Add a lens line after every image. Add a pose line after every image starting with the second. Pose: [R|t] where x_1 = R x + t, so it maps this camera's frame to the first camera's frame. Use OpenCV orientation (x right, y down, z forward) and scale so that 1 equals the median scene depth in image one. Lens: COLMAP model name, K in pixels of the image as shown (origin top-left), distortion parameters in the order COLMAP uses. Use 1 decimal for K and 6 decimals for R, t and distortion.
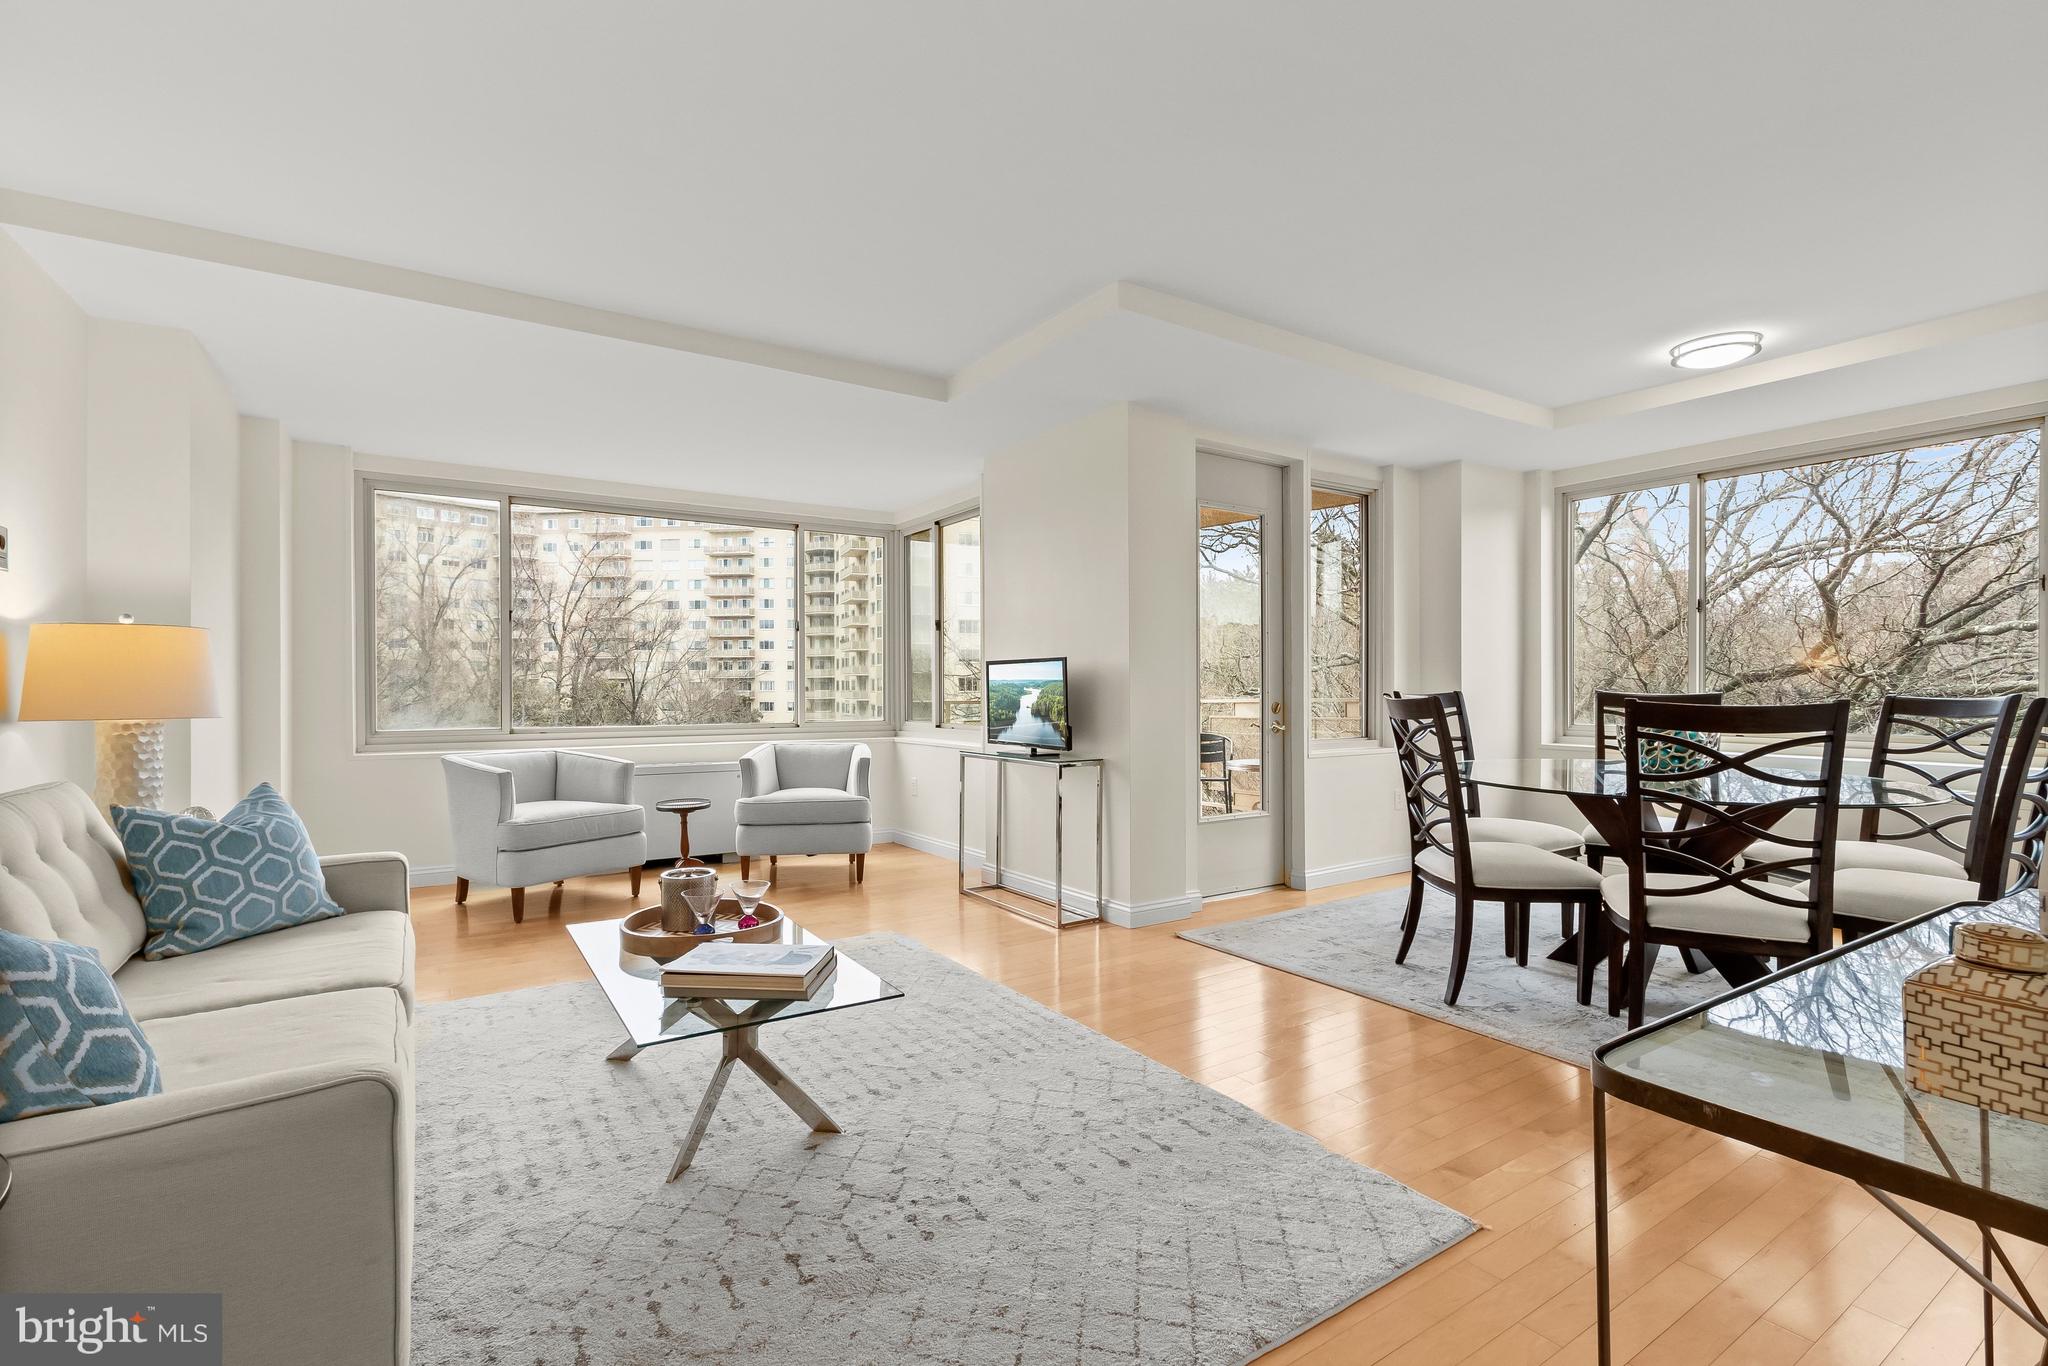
lens RADIAL K [[935.2, 0, 1021.4], [0, 935.2, 689.9], [0, 0, 1]] dist [0.007315, -0.002012]
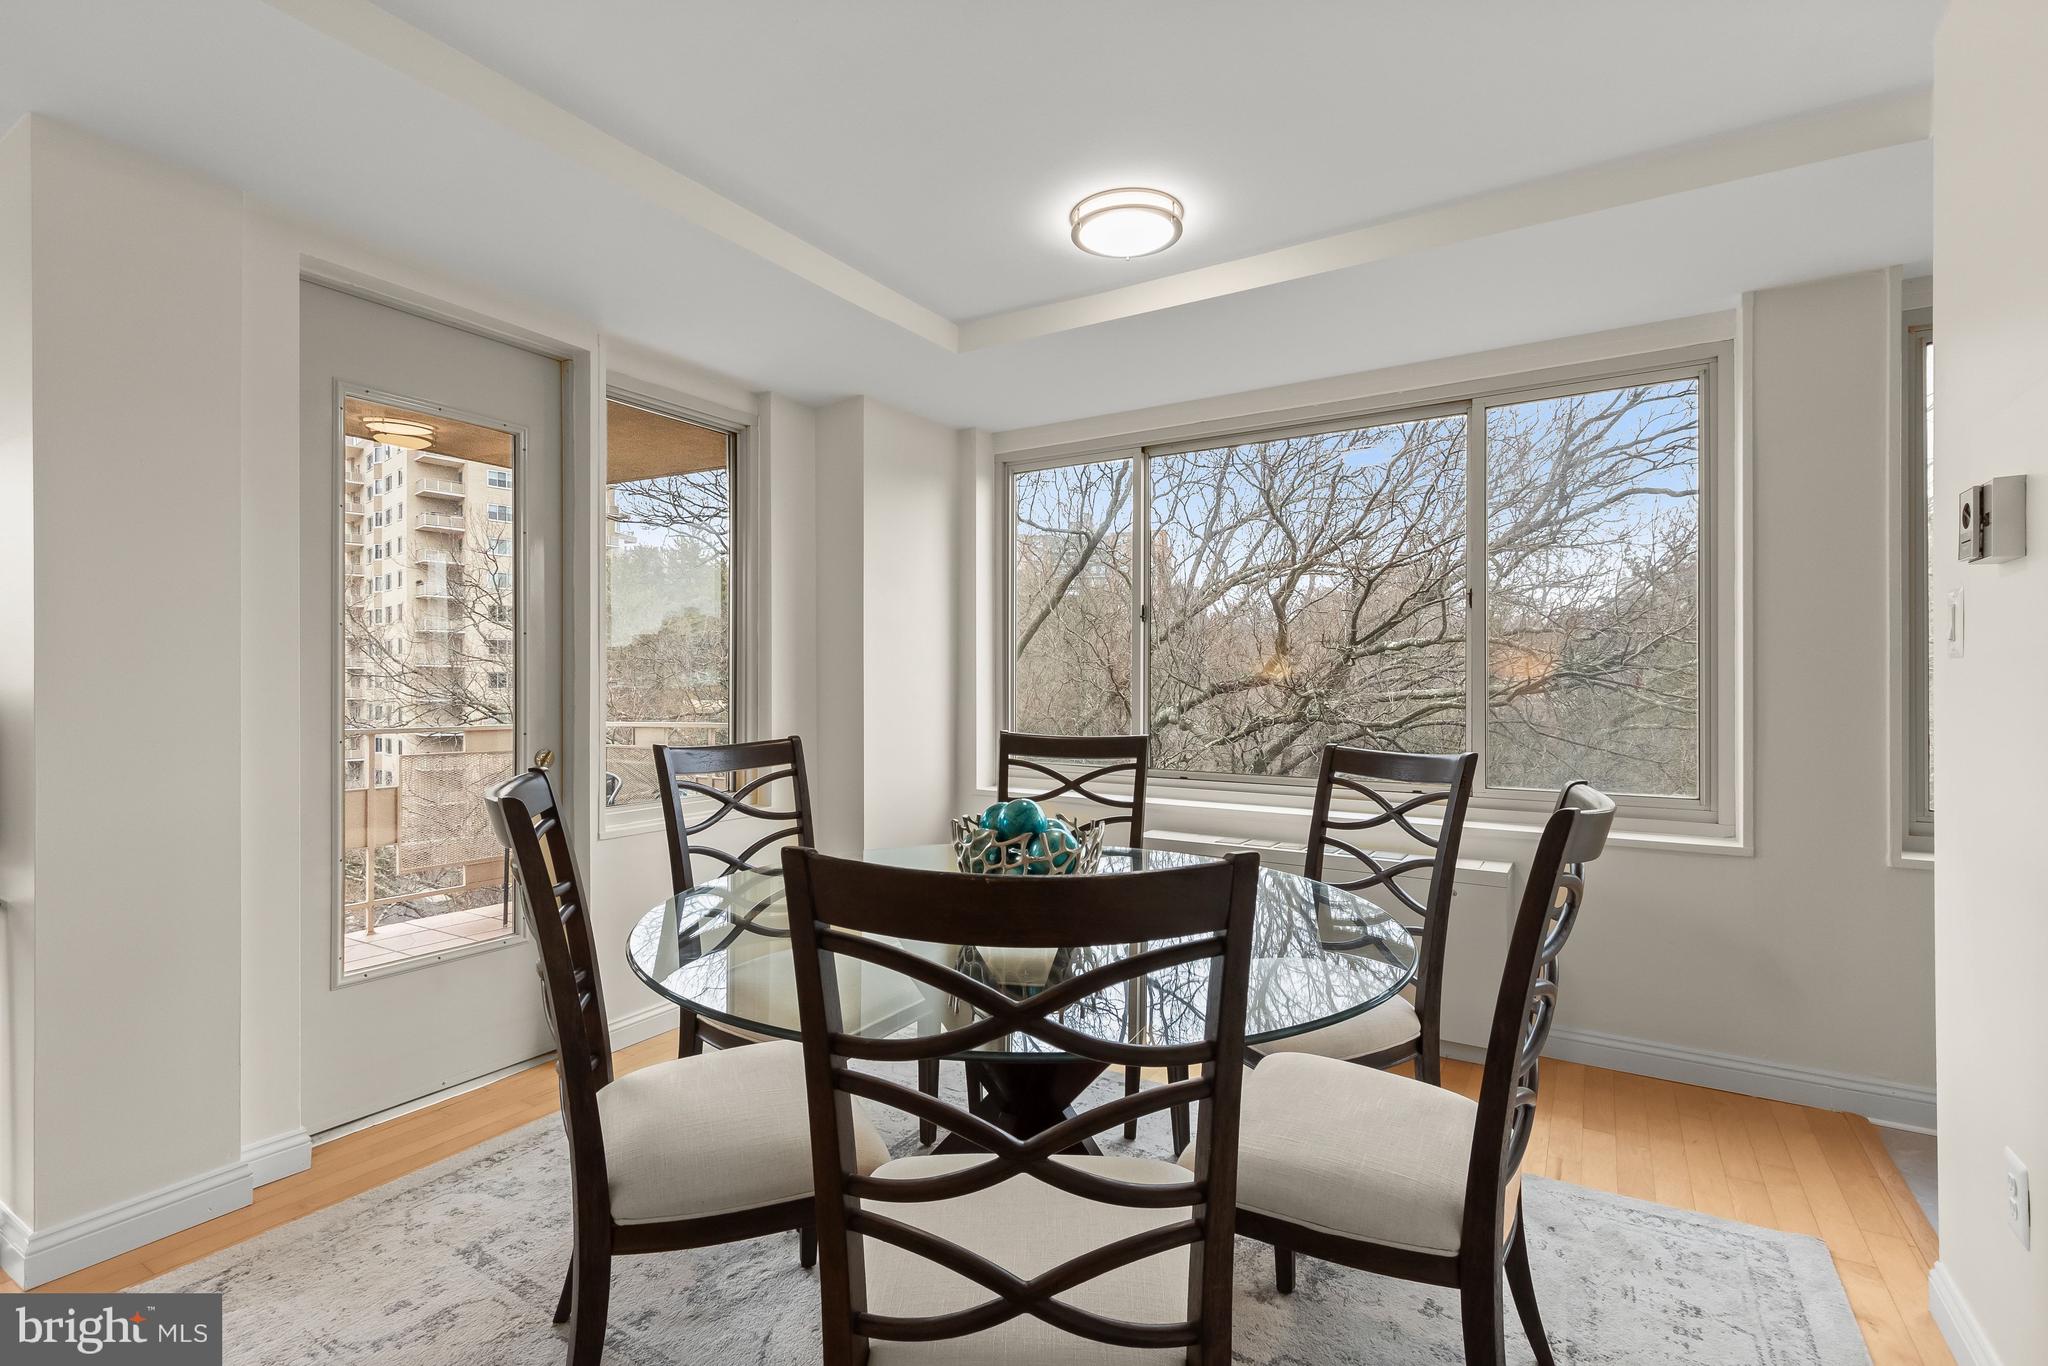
lens RADIAL K [[935.2, 0, 1028.6], [0, 935.2, 678.0], [0, 0, 1]] dist [0.007315, -0.002012]
pose [[0.905082, 0.005575, 0.425201, 0.120090], [-0.002186, 0.999962, -0.008457, -0.011378], [-0.425231, 0.006725, 0.905060, 0.131324]]
